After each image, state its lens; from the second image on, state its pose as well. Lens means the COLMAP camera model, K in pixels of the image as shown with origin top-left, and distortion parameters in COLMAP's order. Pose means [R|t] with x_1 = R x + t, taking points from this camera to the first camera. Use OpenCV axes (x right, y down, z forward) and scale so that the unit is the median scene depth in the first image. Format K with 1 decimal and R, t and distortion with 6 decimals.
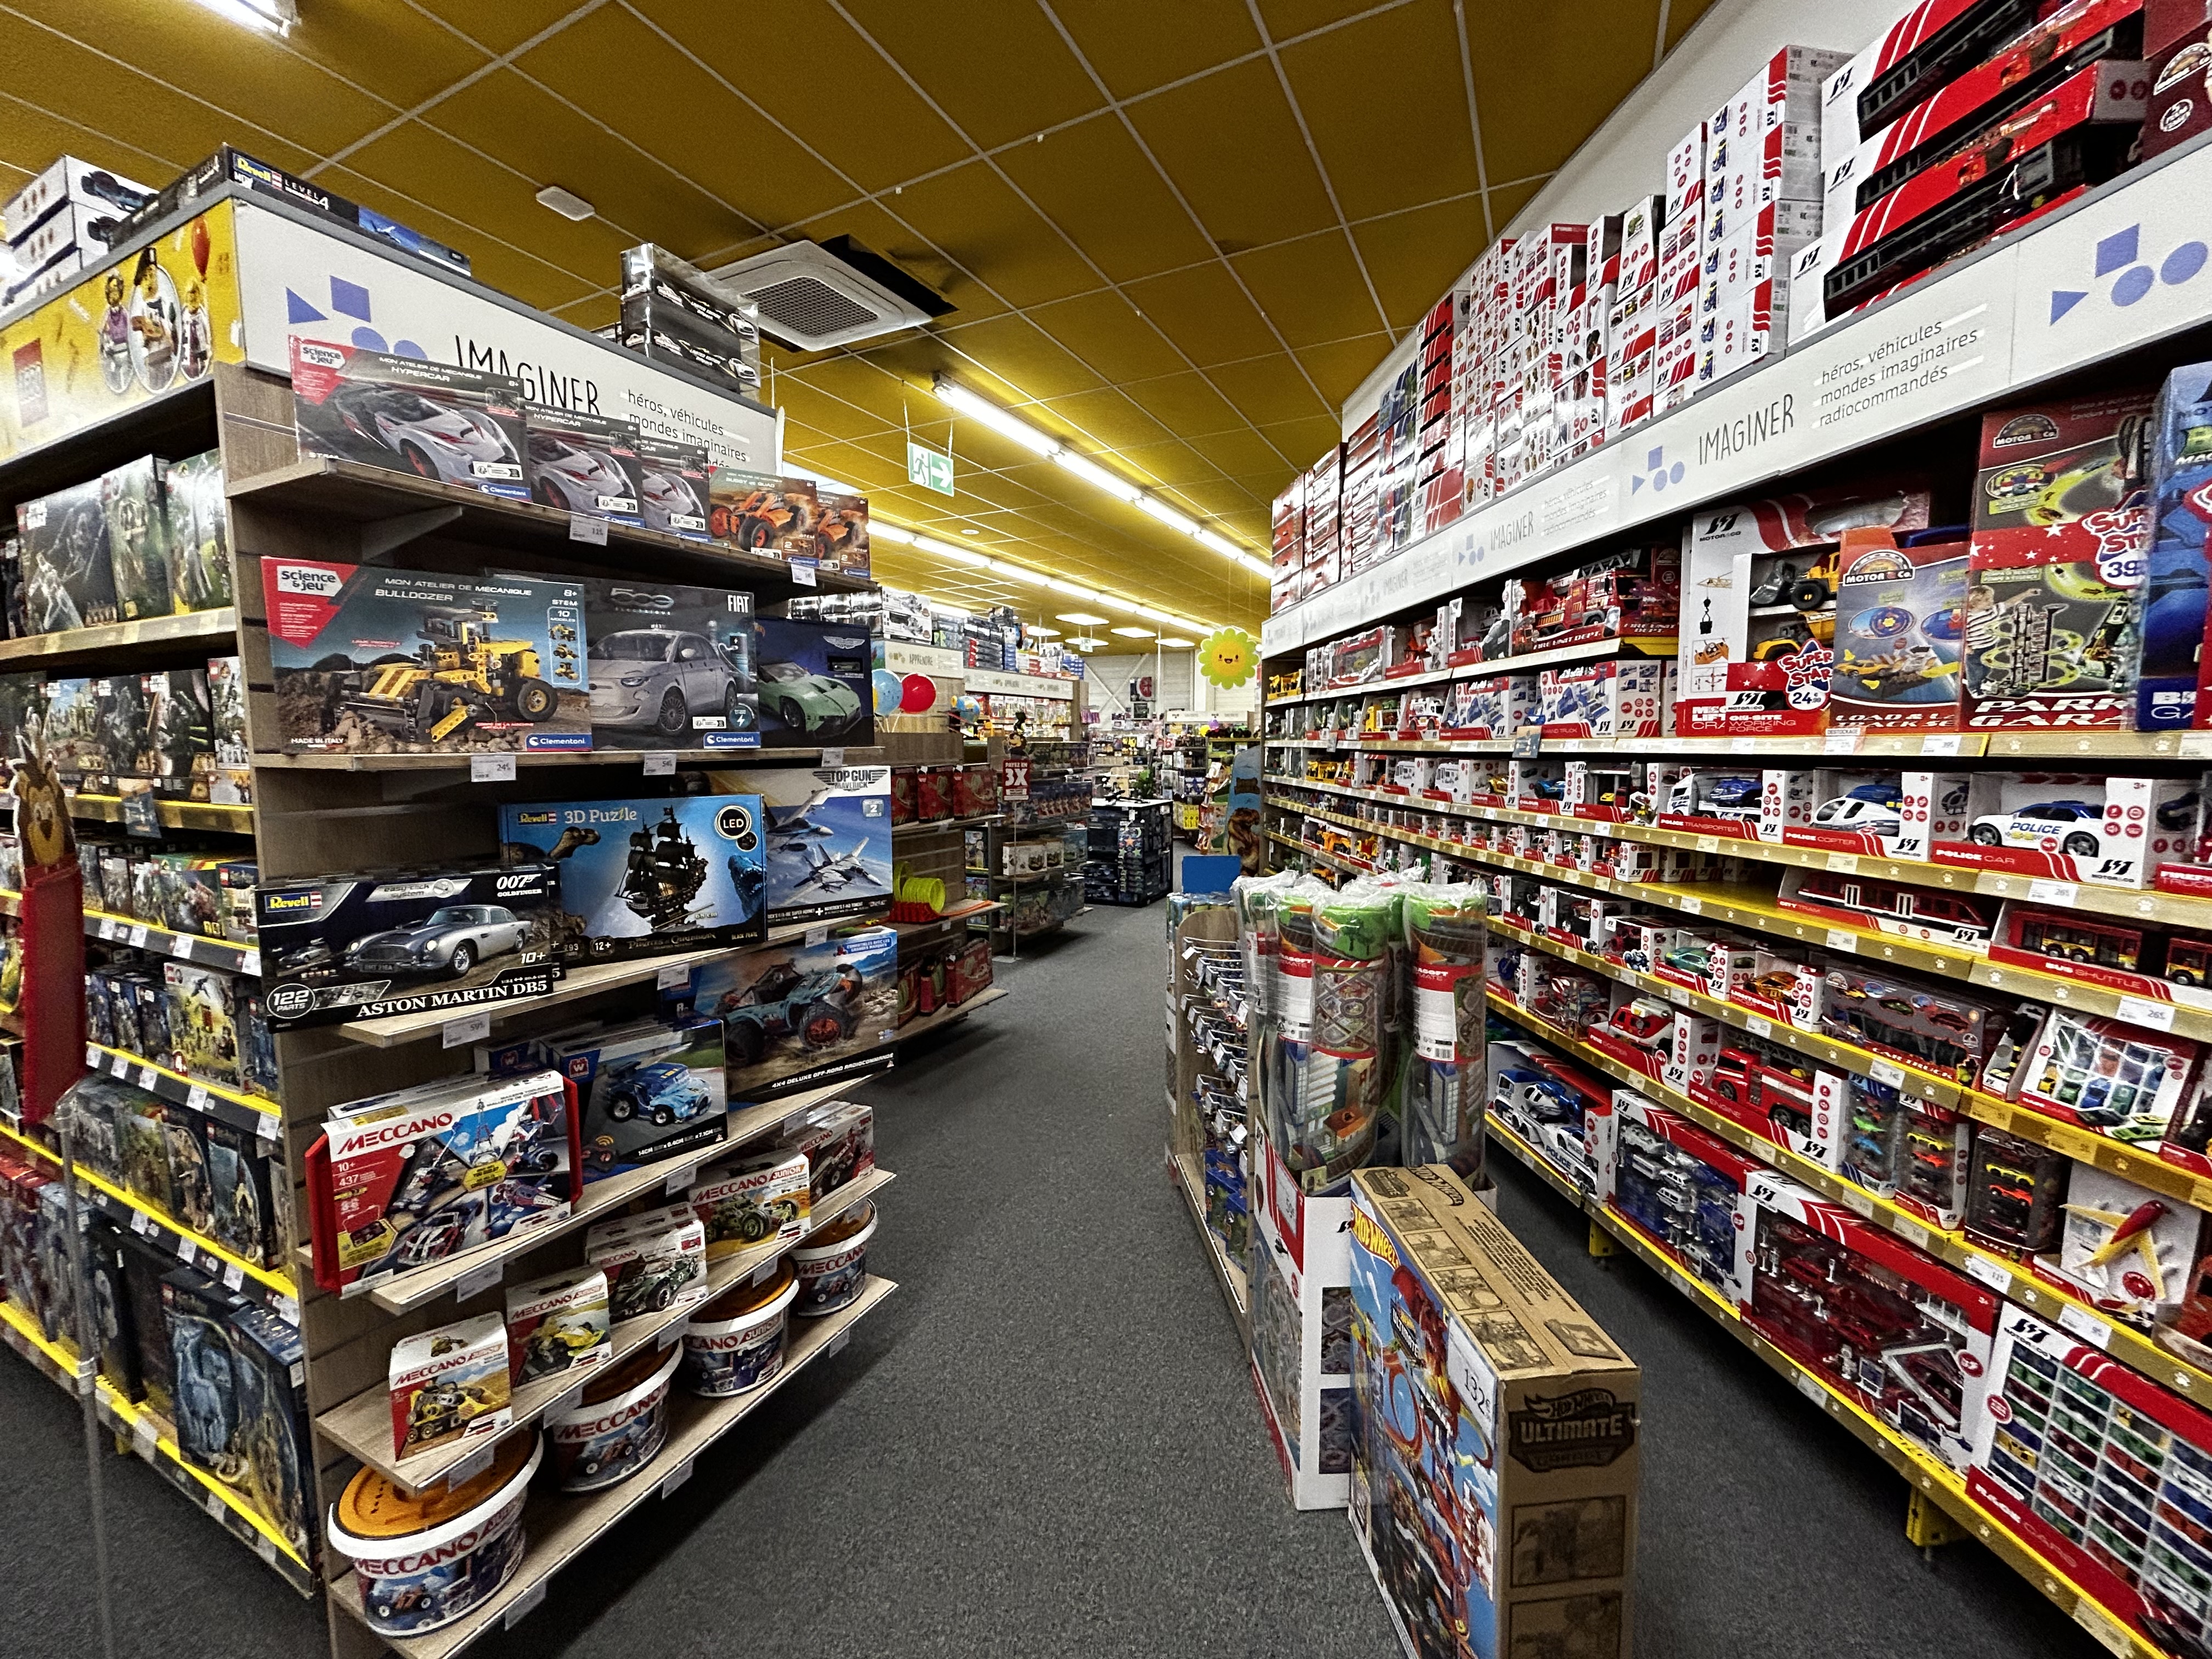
lens RADIAL K [[899.3, 0, 1105.2], [0, 899.3, 826.6], [0, 0, 1]] dist [-0.000203, -0.000577]
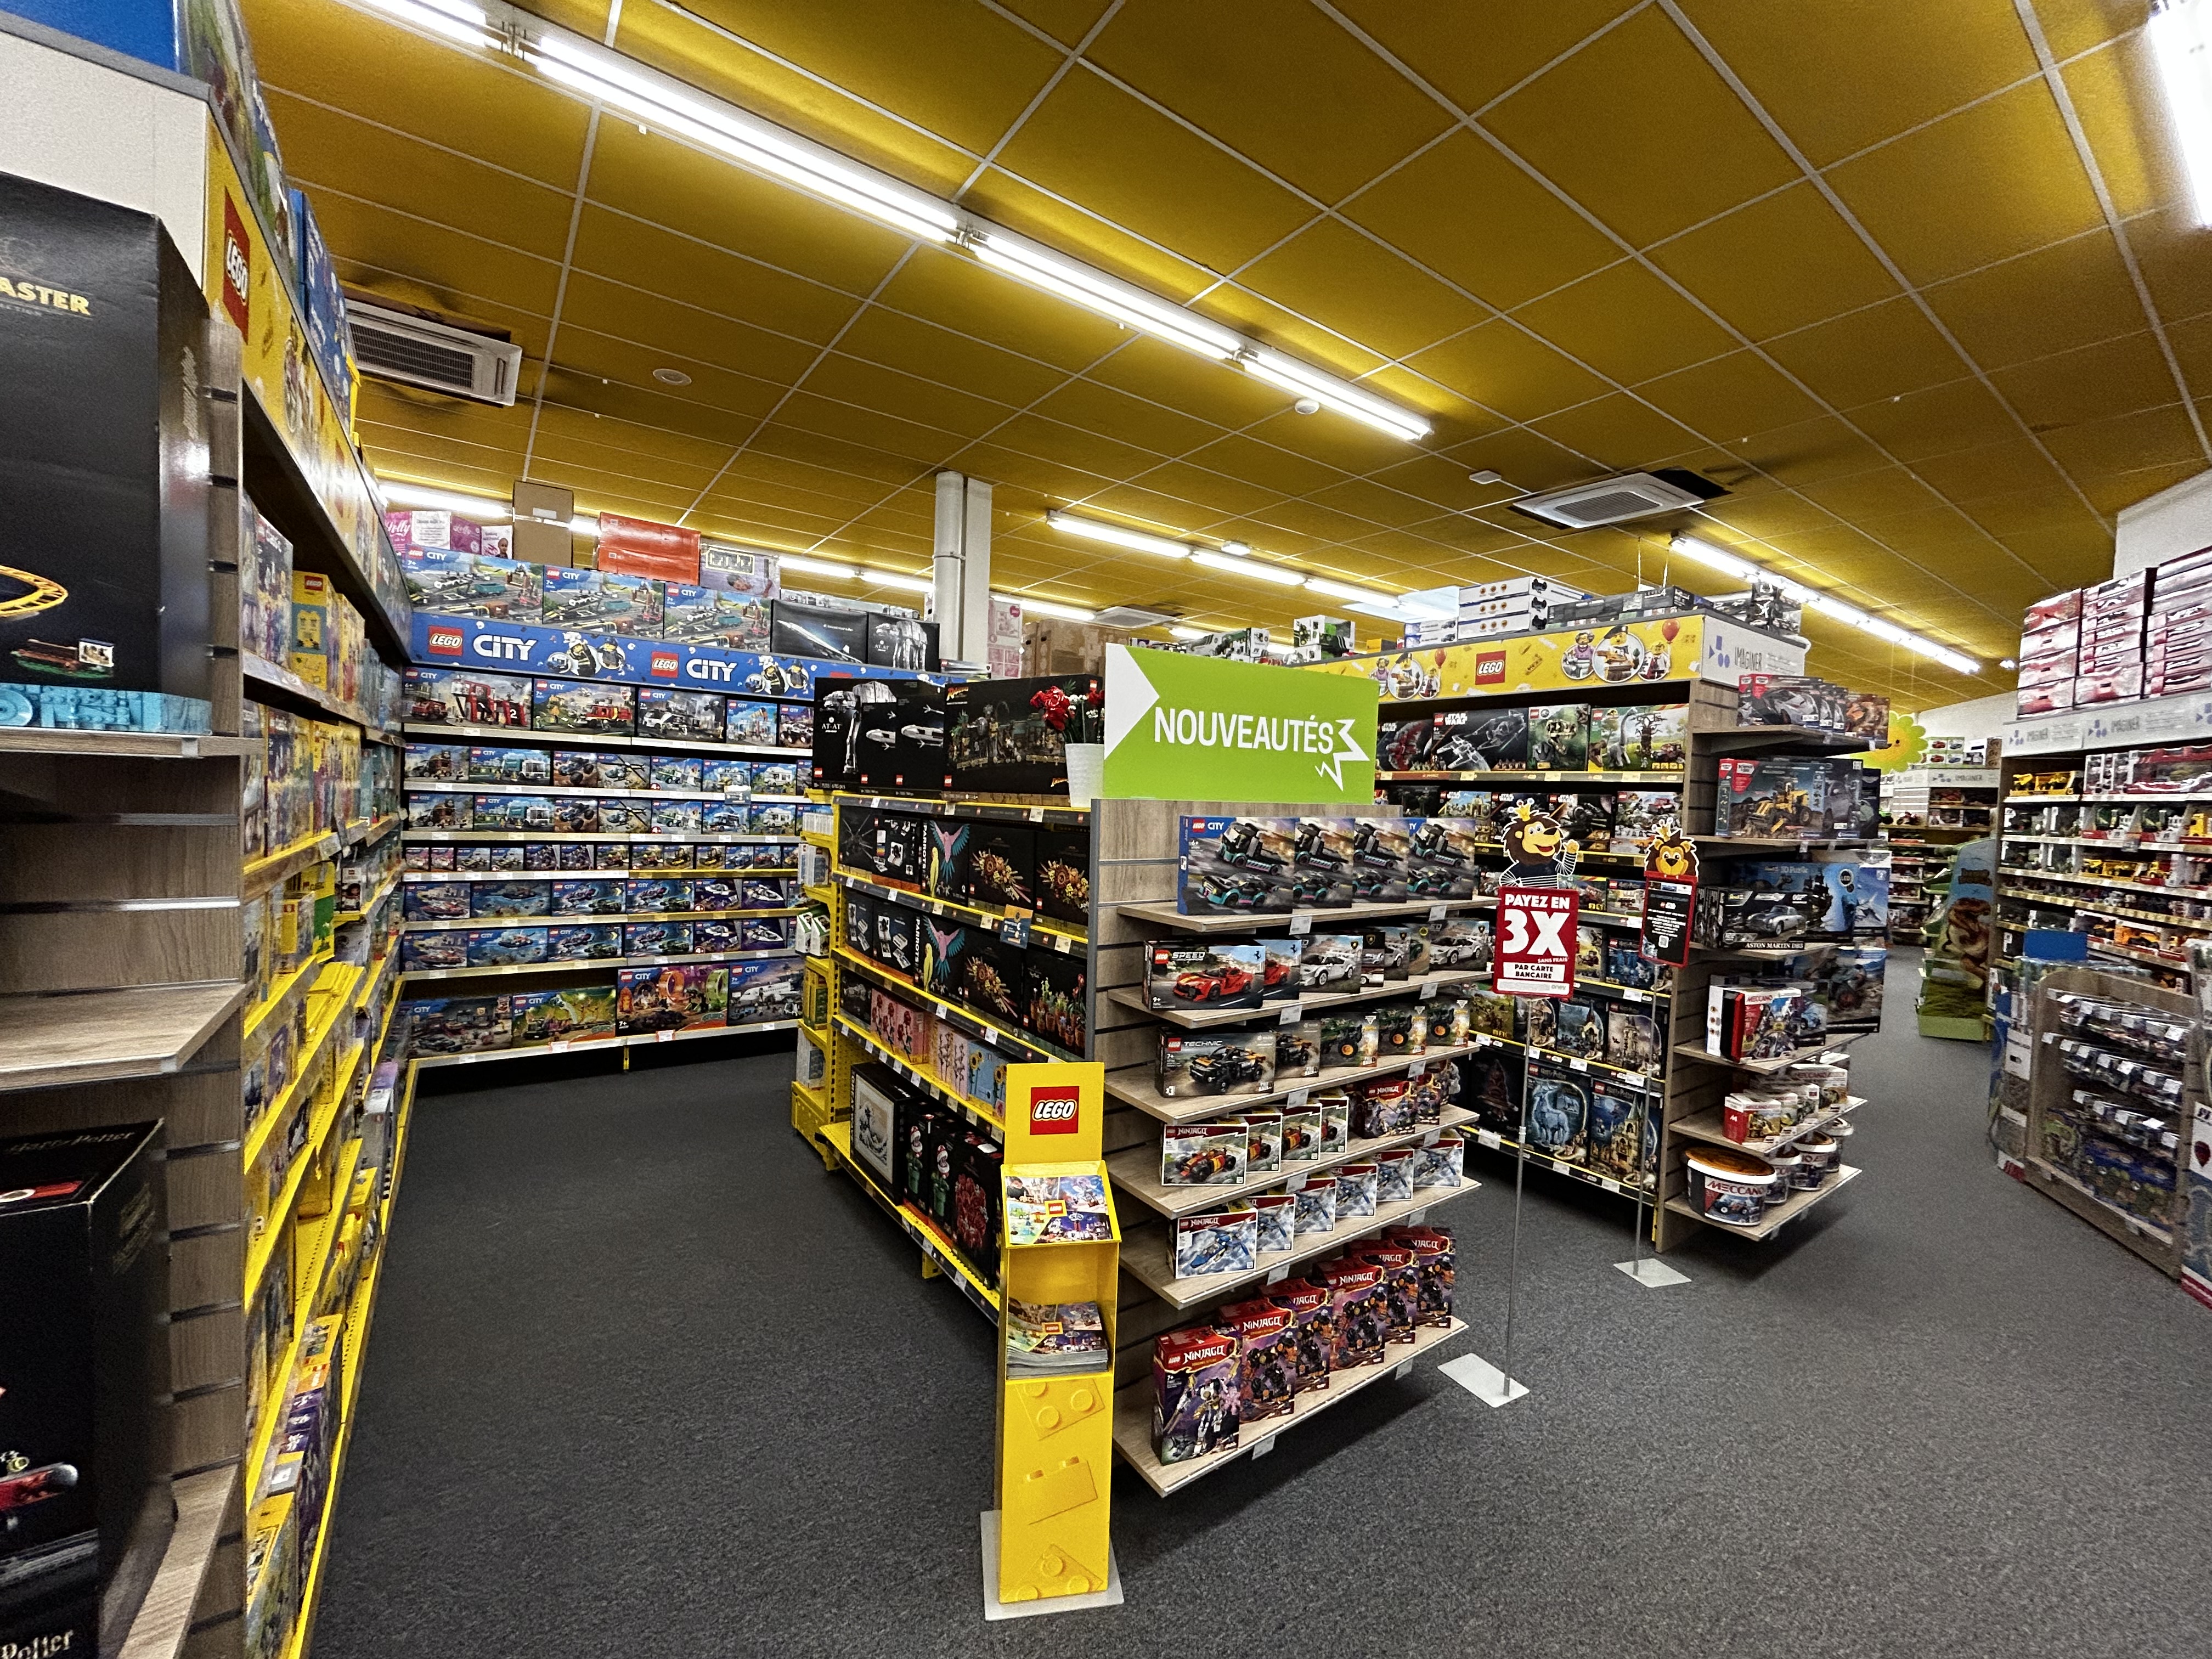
lens RADIAL K [[899.3, 0, 1105.2], [0, 899.3, 826.6], [0, 0, 1]] dist [-0.000203, -0.000577]
pose [[0.883145, 0.050233, -0.466403, -0.280875], [-0.082135, 0.995450, -0.048311, 0.033381], [0.461854, 0.080974, 0.883252, -0.437804]]
